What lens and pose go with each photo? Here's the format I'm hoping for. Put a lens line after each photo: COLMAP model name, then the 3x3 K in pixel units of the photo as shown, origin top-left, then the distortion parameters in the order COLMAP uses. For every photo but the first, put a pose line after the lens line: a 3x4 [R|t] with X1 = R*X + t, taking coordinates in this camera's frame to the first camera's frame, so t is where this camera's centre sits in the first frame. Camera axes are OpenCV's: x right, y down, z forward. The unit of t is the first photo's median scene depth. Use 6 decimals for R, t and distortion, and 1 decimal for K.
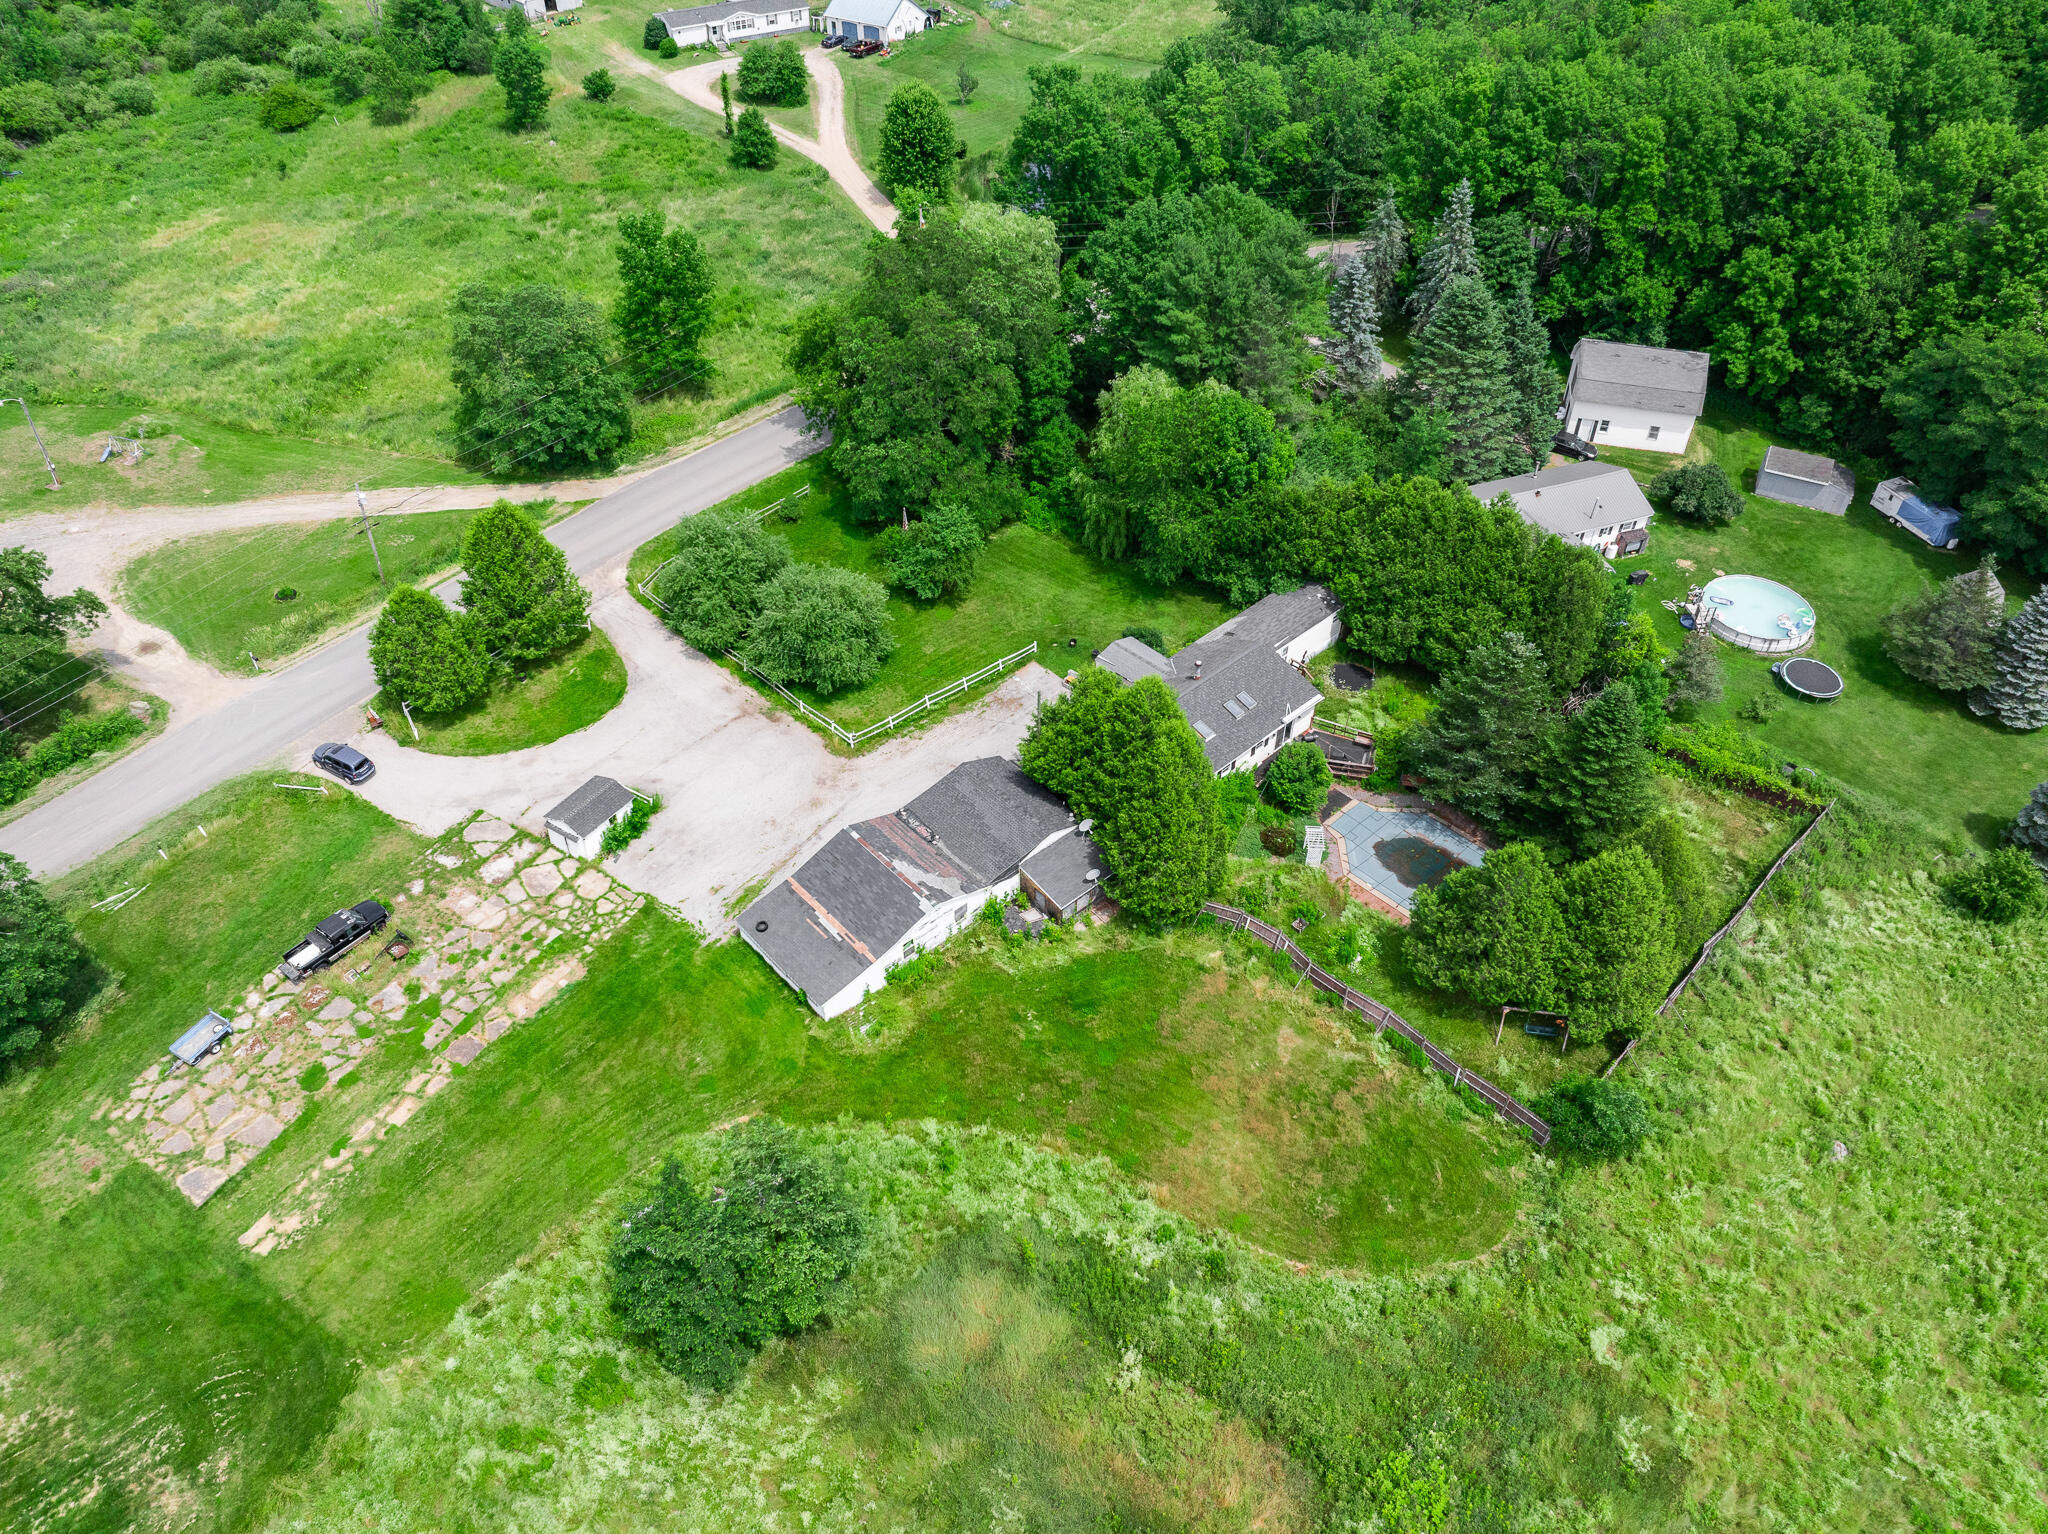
lens RADIAL K [[1438.4, 0, 1004.5], [0, 1438.4, 777.0], [0, 0, 1]] dist [-0.043722, 0.013658]
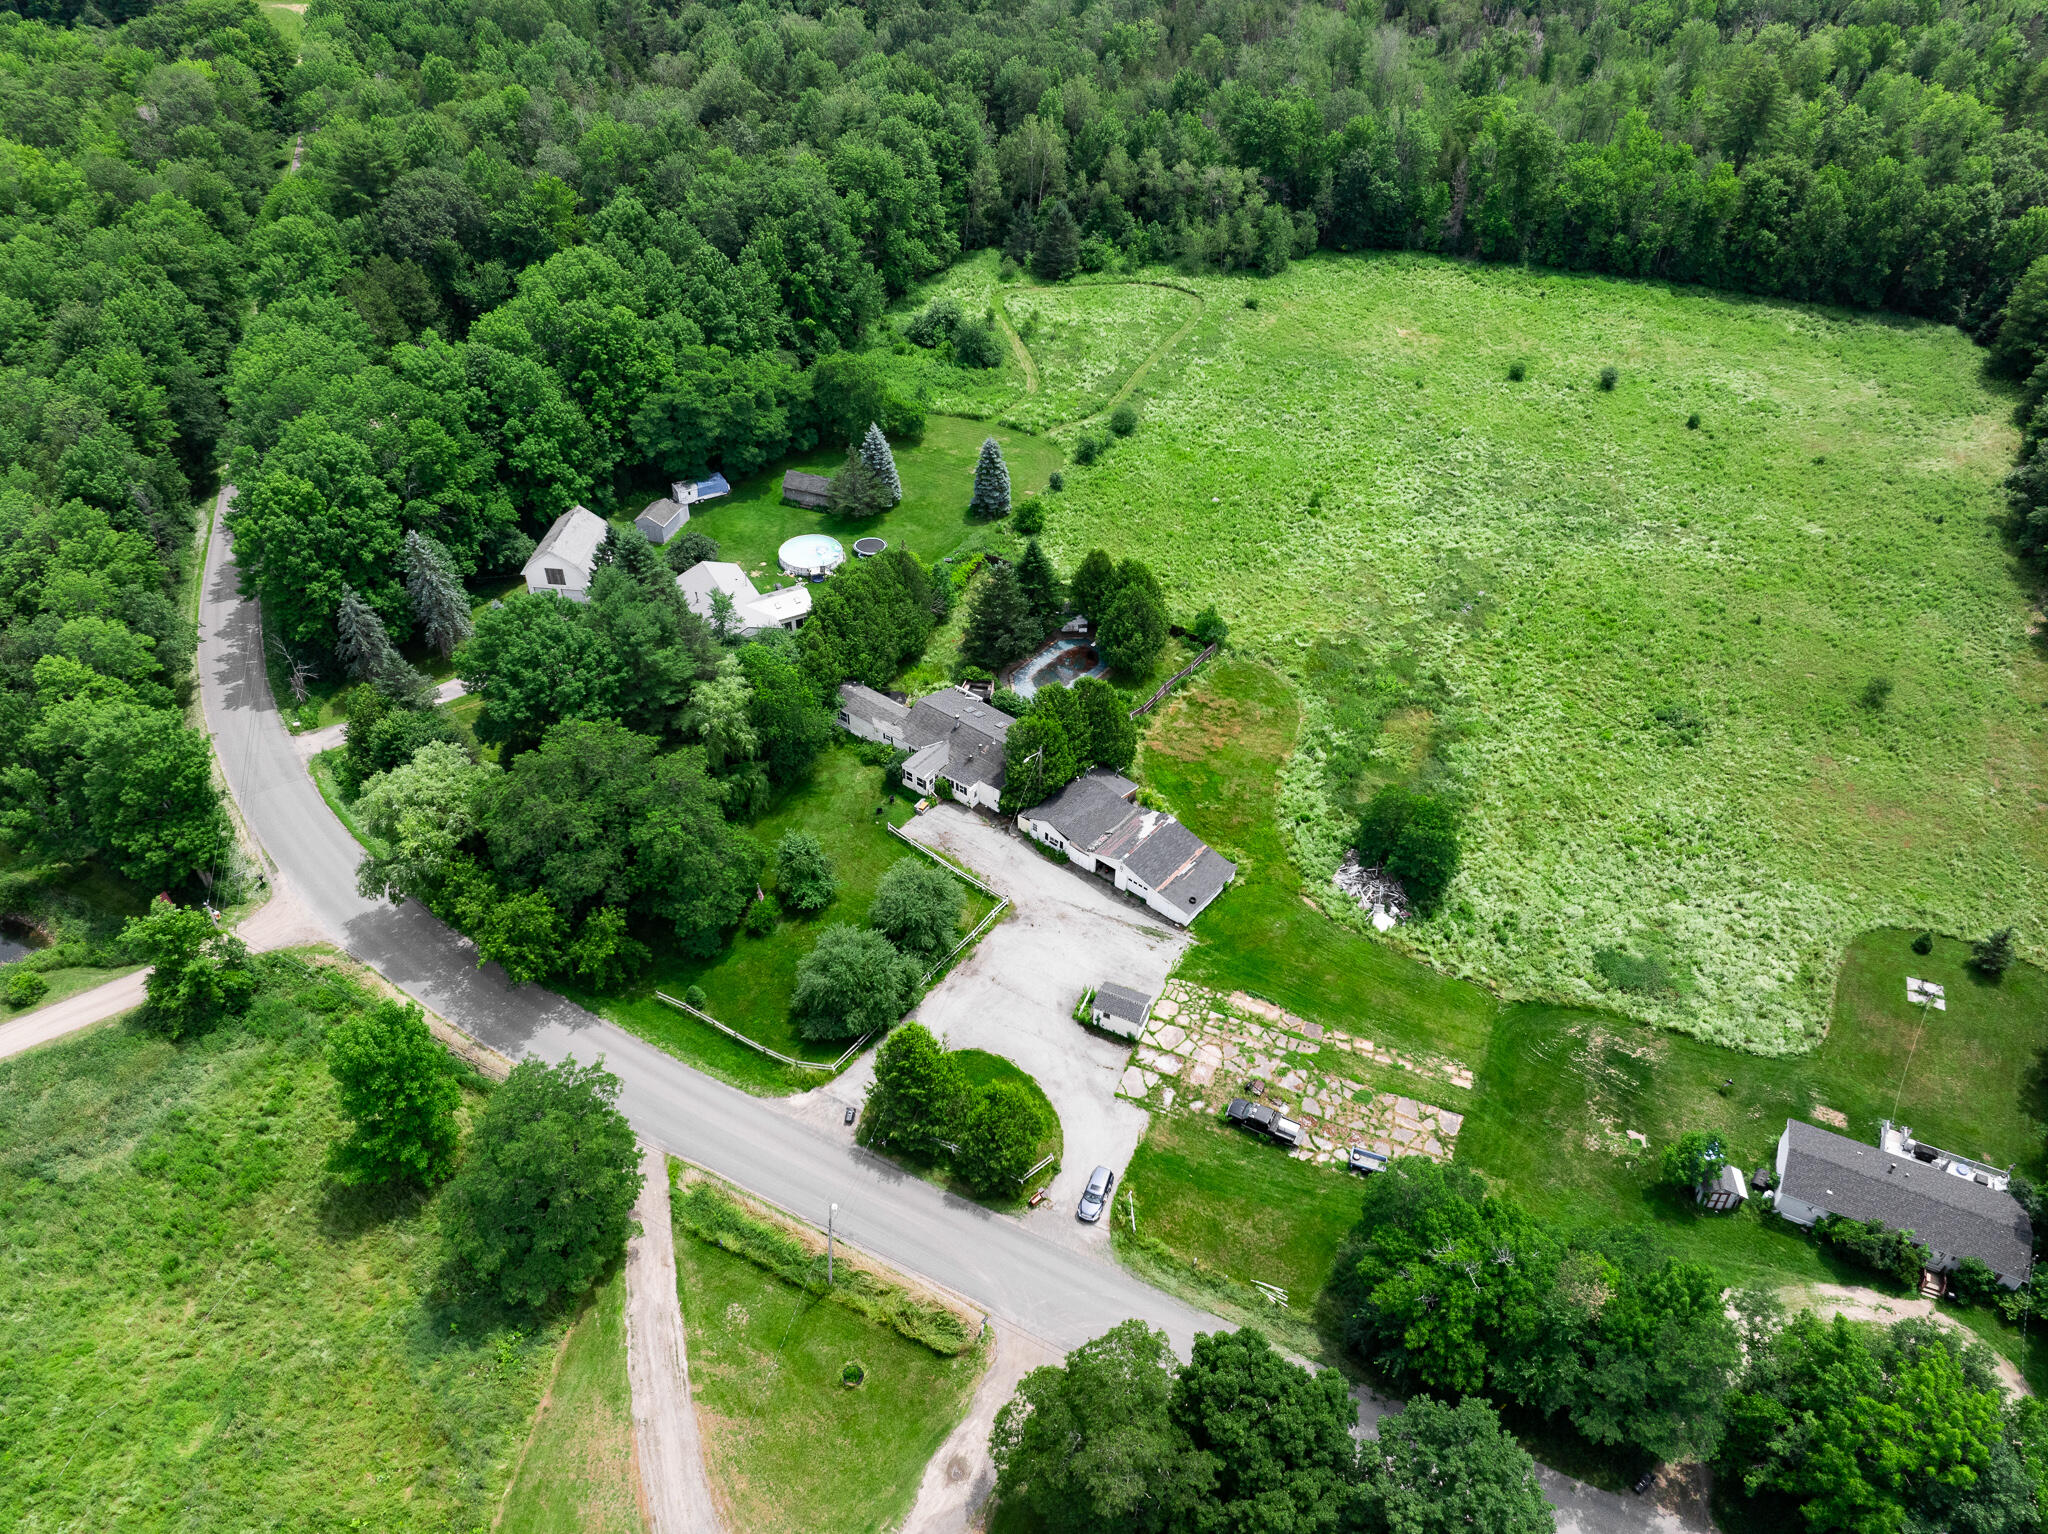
lens RADIAL K [[1438.4, 0, 1040.0], [0, 1438.4, 766.1], [0, 0, 1]] dist [-0.043722, 0.013658]
pose [[-0.161862, -0.637253, 0.753465, -1.134866], [0.660556, 0.497275, 0.562480, -0.898292], [-0.733121, 0.588750, 0.340451, 0.412703]]
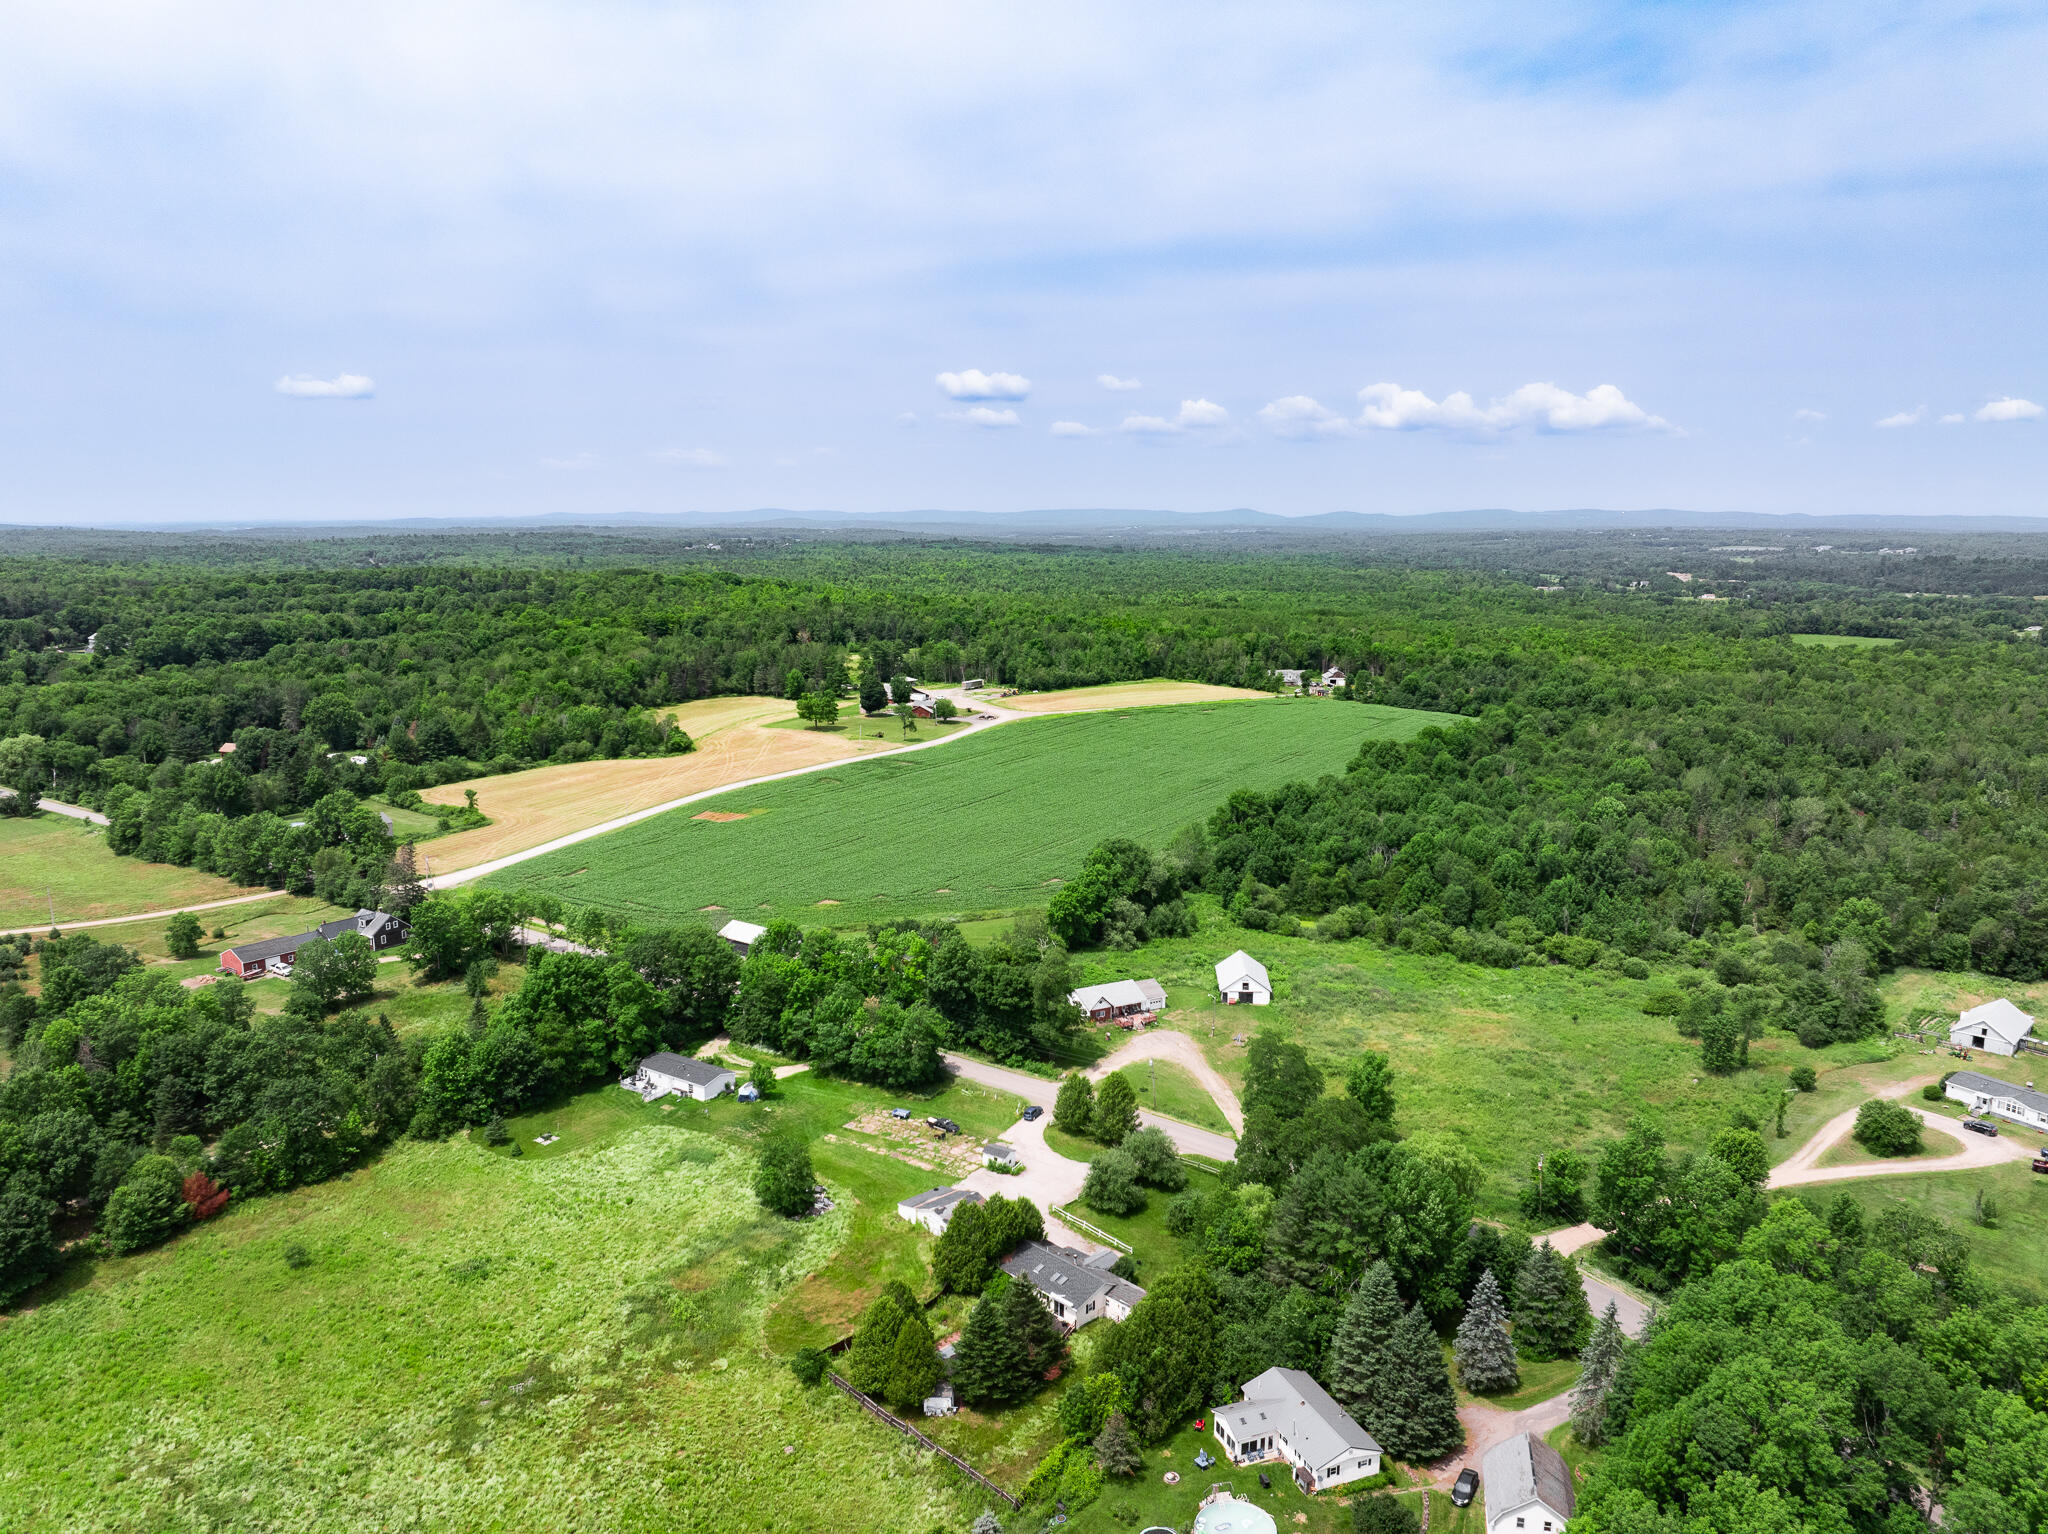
lens RADIAL K [[1438.4, 0, 1018.0], [0, 1438.4, 775.7], [0, 0, 1]] dist [-0.043722, 0.013658]
pose [[0.009046, 0.183169, -0.983040, 1.965052], [-0.677674, 0.724018, 0.128670, -0.763473], [0.735307, 0.665016, 0.130679, 0.238140]]
